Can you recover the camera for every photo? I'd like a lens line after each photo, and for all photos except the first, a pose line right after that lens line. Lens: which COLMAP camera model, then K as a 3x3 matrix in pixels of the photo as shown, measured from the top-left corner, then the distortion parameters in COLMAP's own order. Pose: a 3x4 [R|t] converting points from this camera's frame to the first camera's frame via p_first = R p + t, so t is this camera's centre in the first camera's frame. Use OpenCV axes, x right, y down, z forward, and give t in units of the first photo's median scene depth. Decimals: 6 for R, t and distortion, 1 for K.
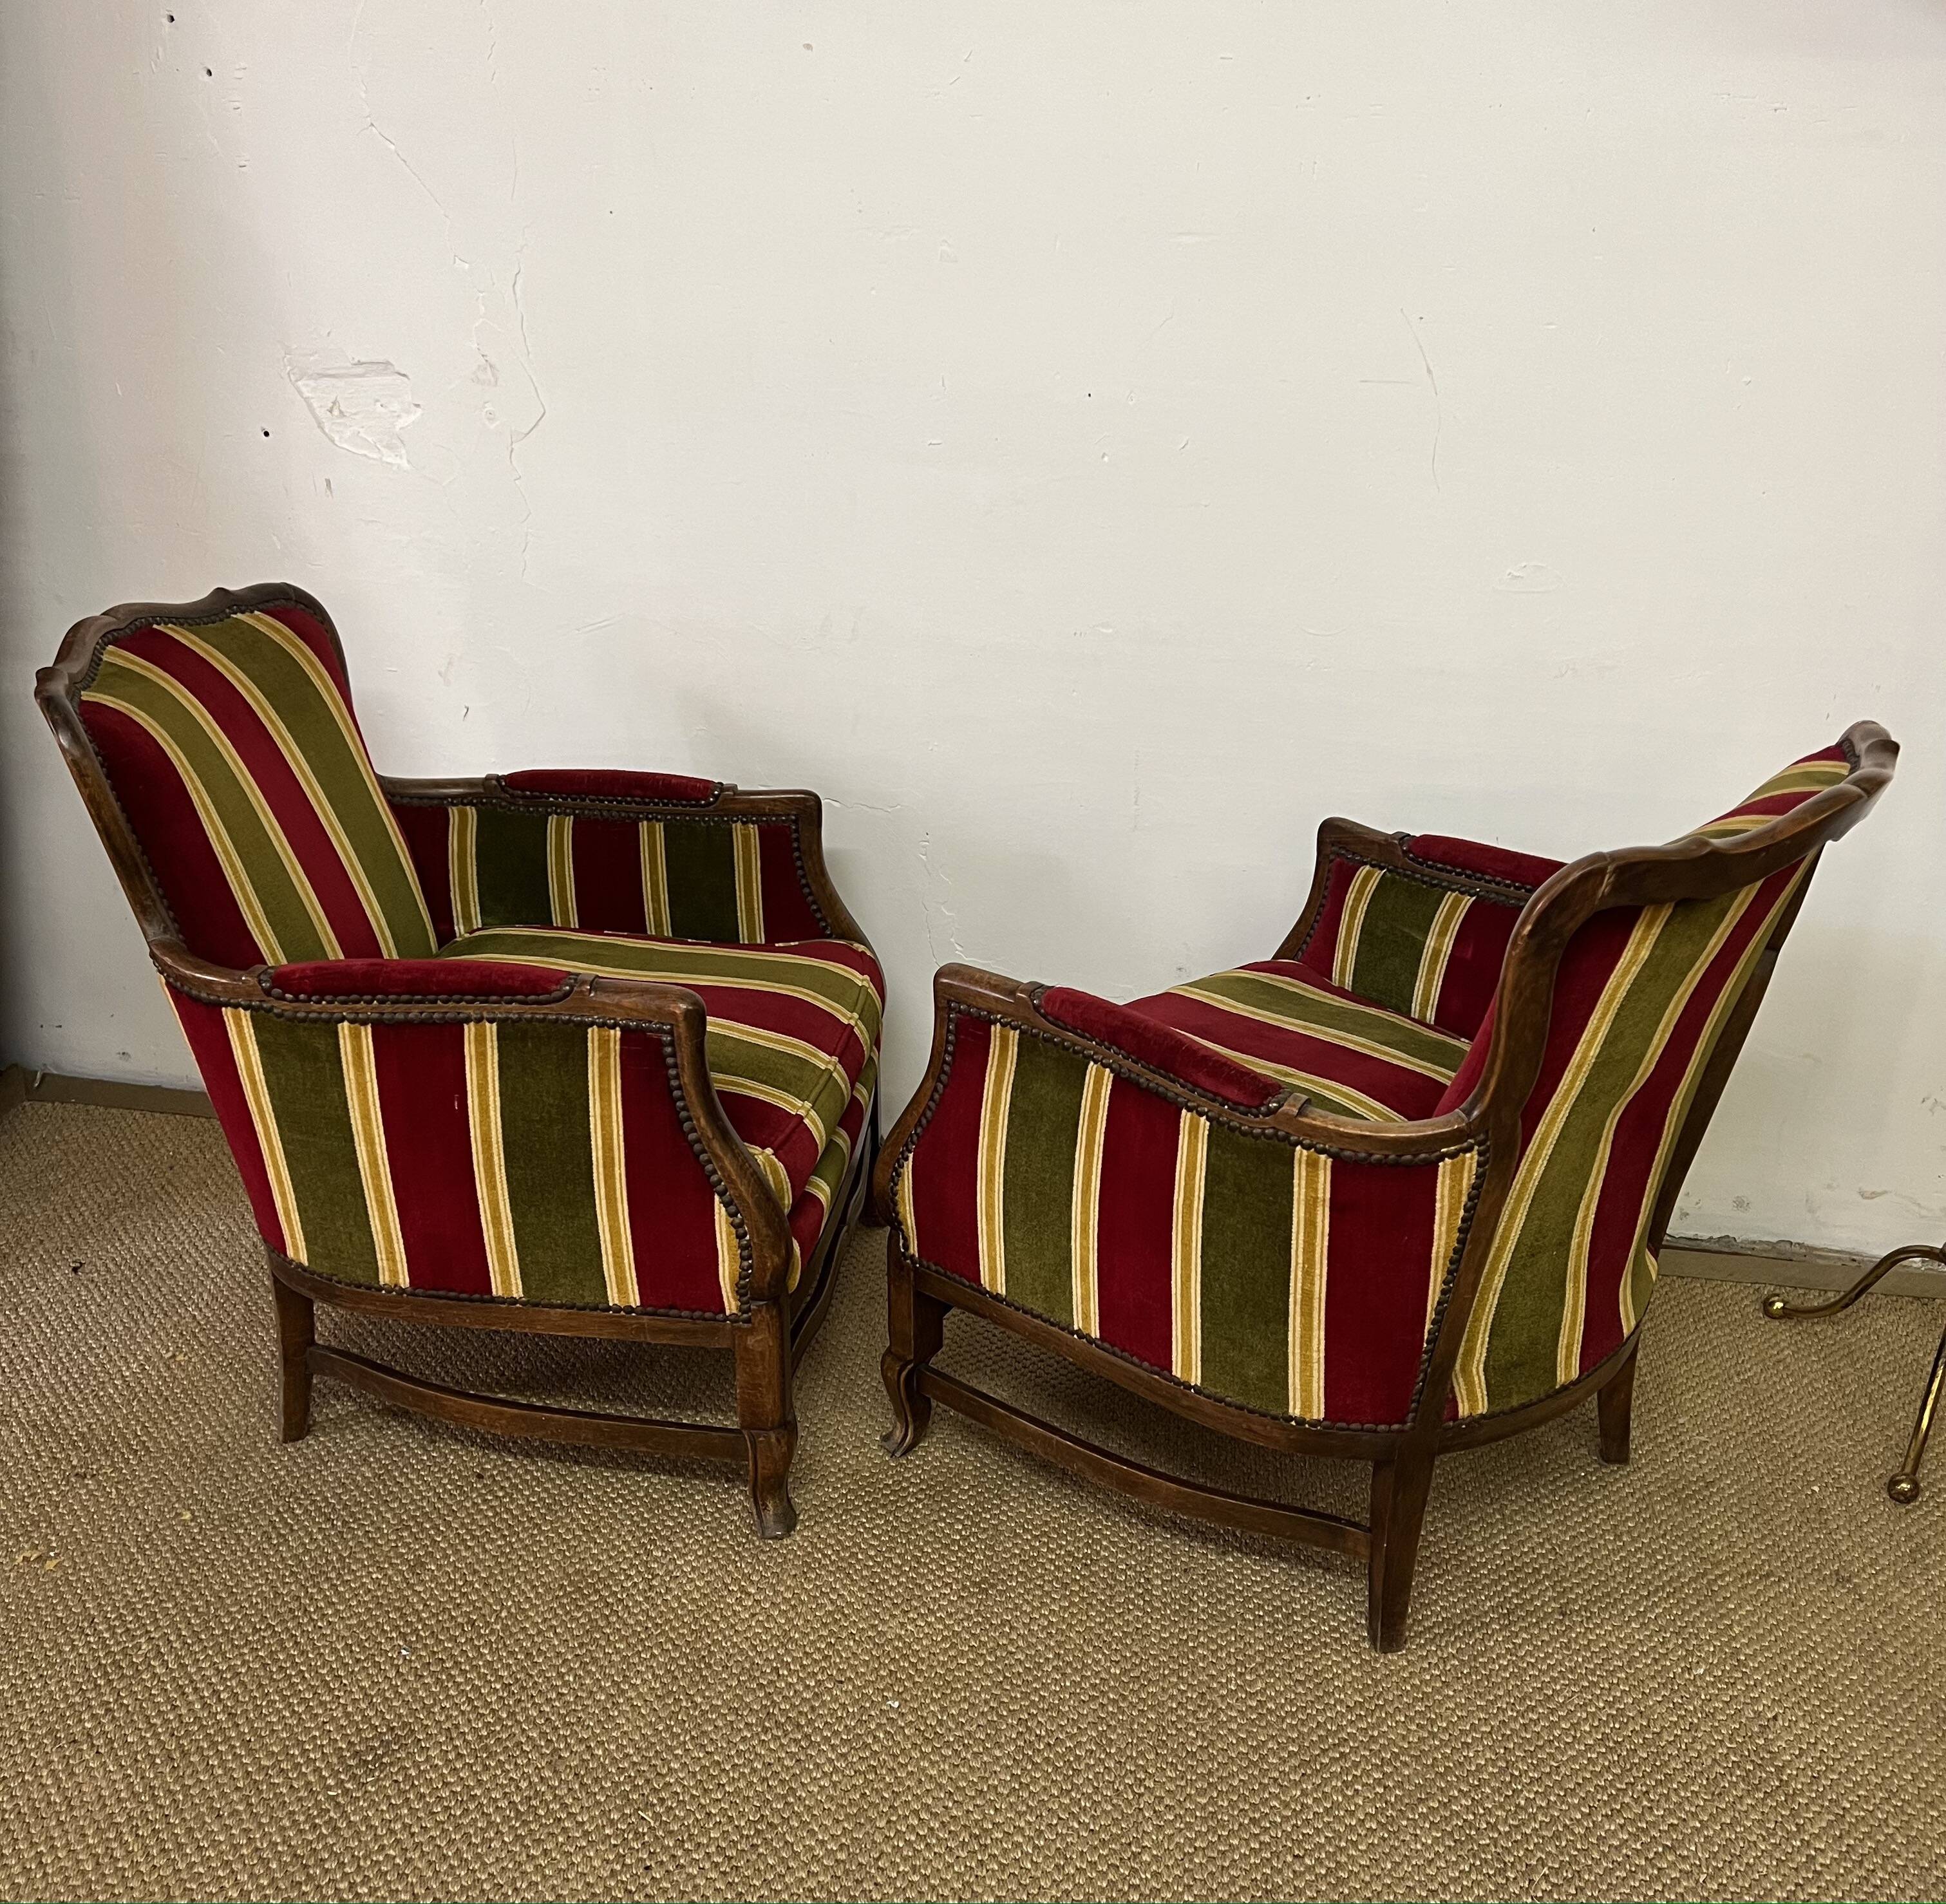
lens RADIAL K [[1826.9, 0, 965.1], [0, 1826.9, 1068.0], [0, 0, 1]] dist [0.016492, 0.000000]
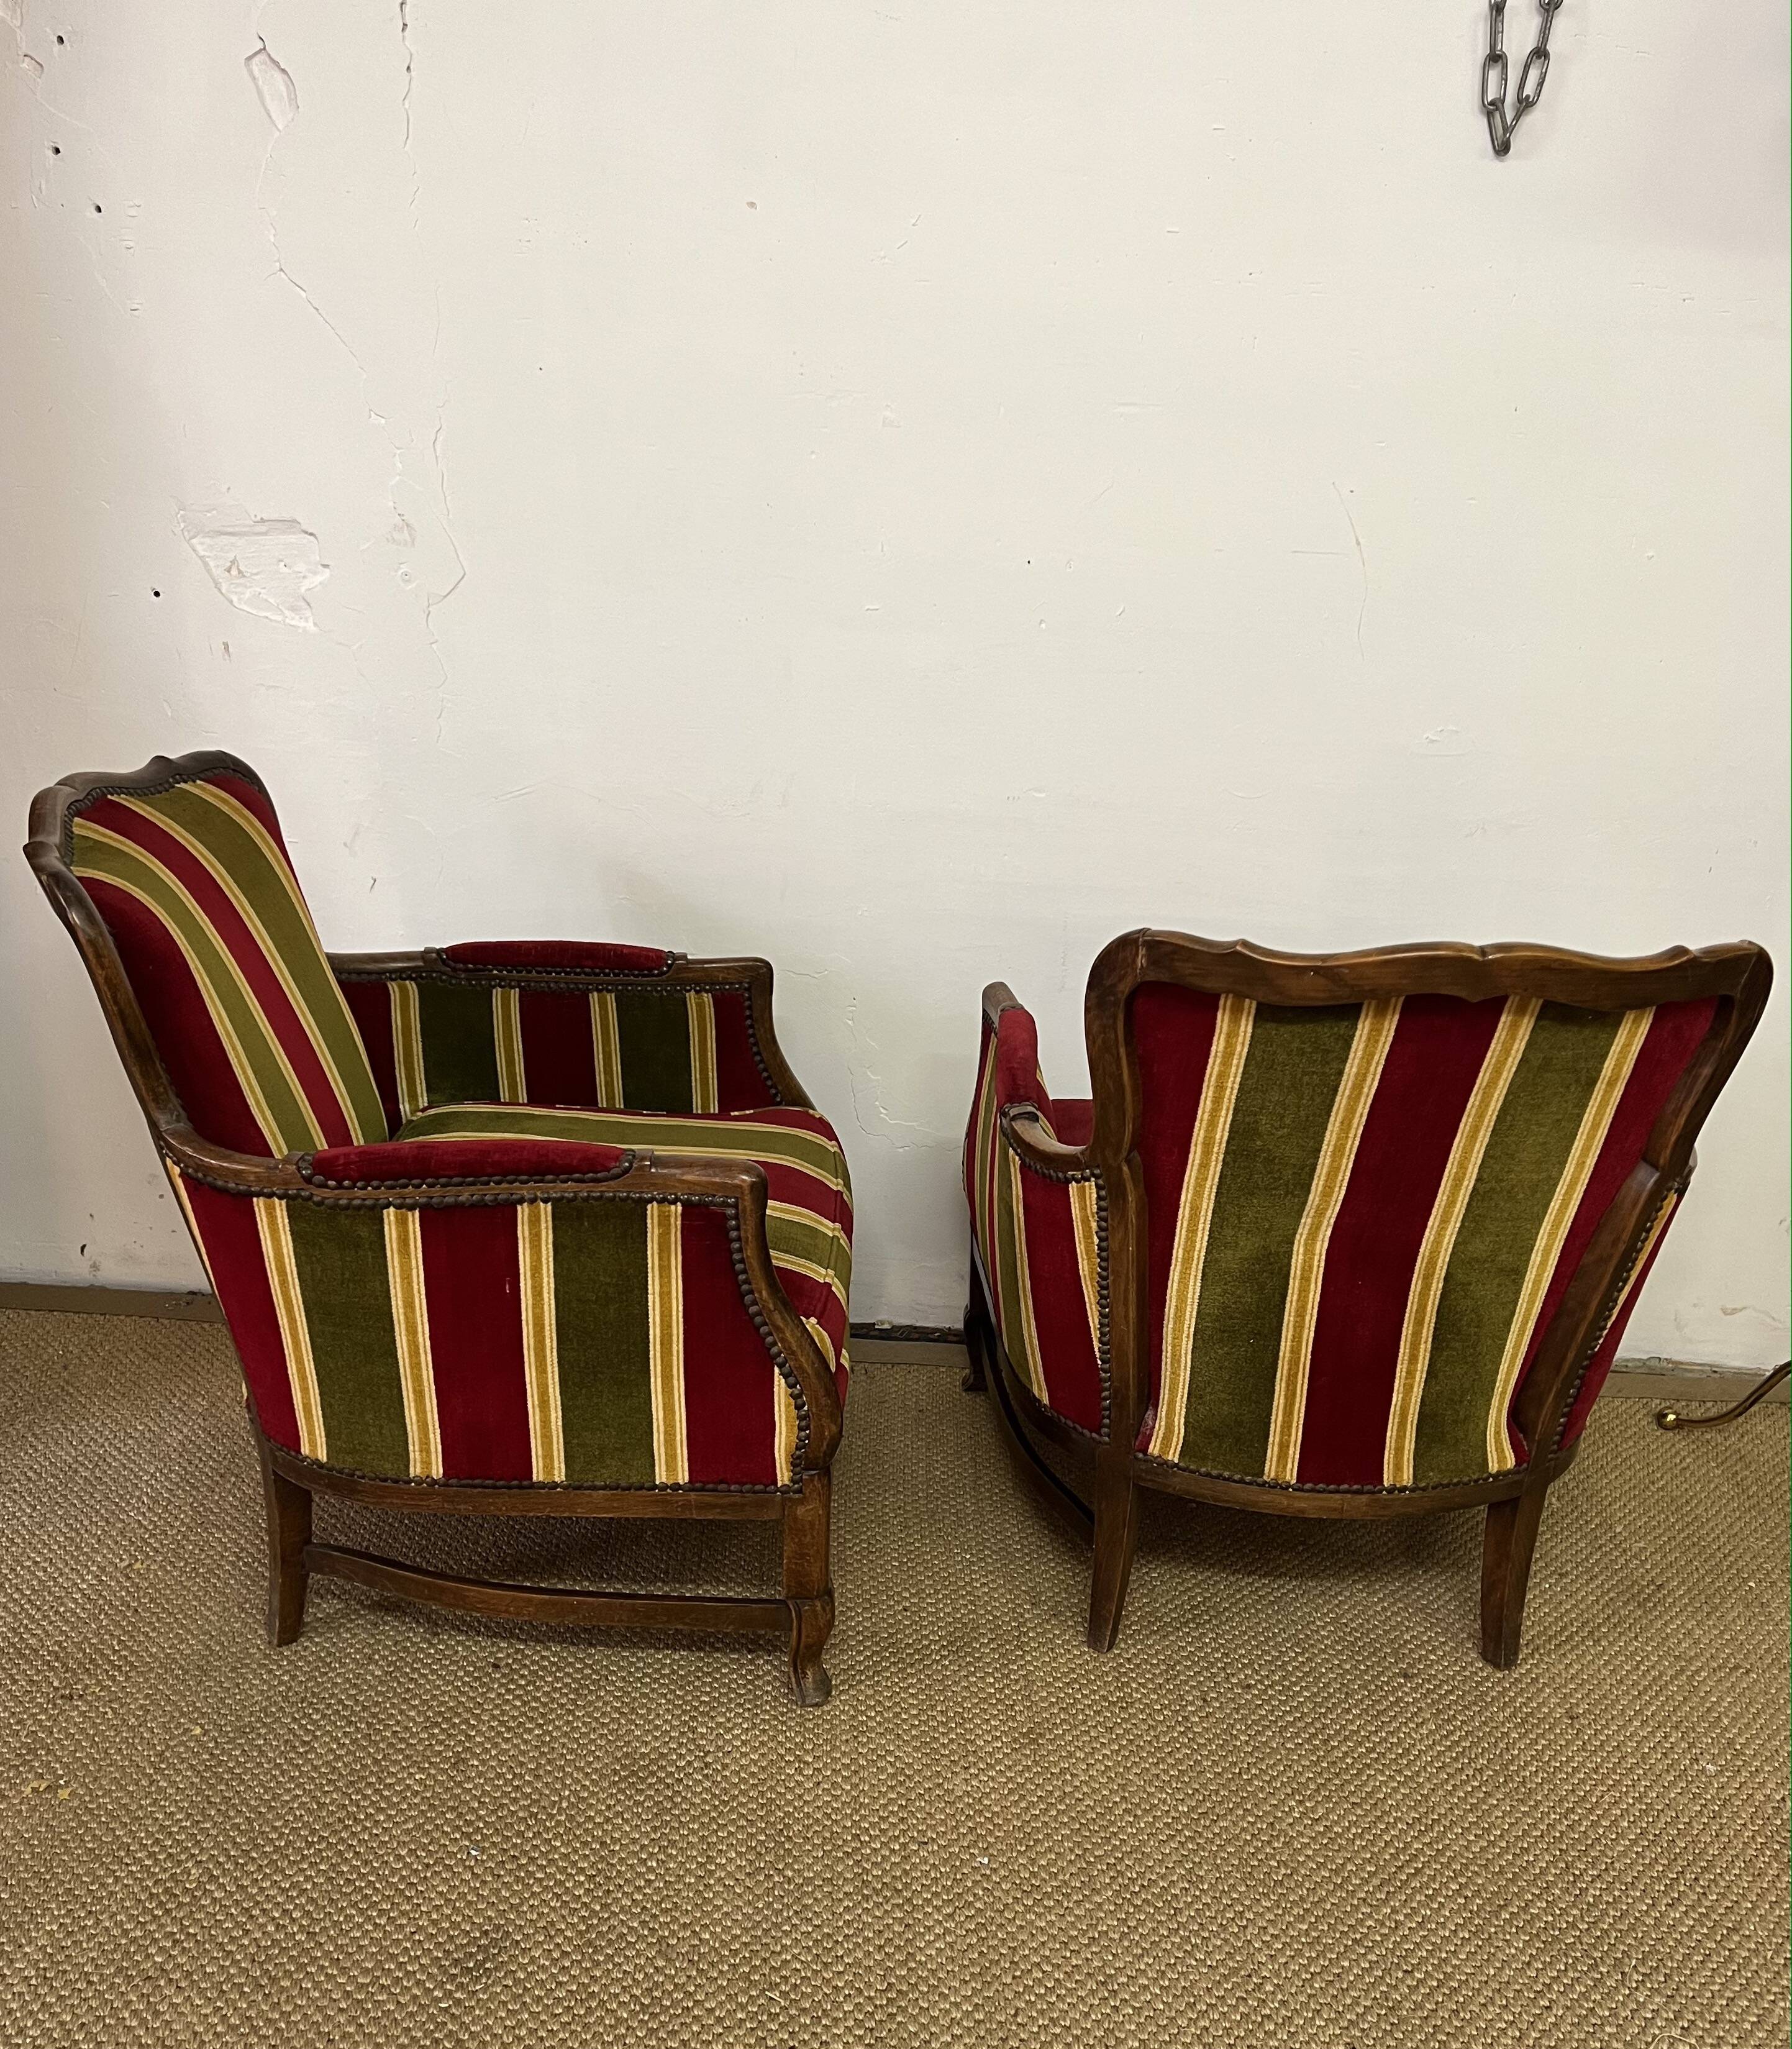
lens RADIAL K [[1764.3, 0, 897.7], [0, 1764.3, 1248.0], [0, 0, 1]] dist [0.023380, -0.012049]
pose [[0.989391, -0.042750, 0.138845, -0.190370], [0.040808, 0.999026, 0.016801, -0.008057], [-0.139428, -0.010957, 0.990172, 0.039172]]
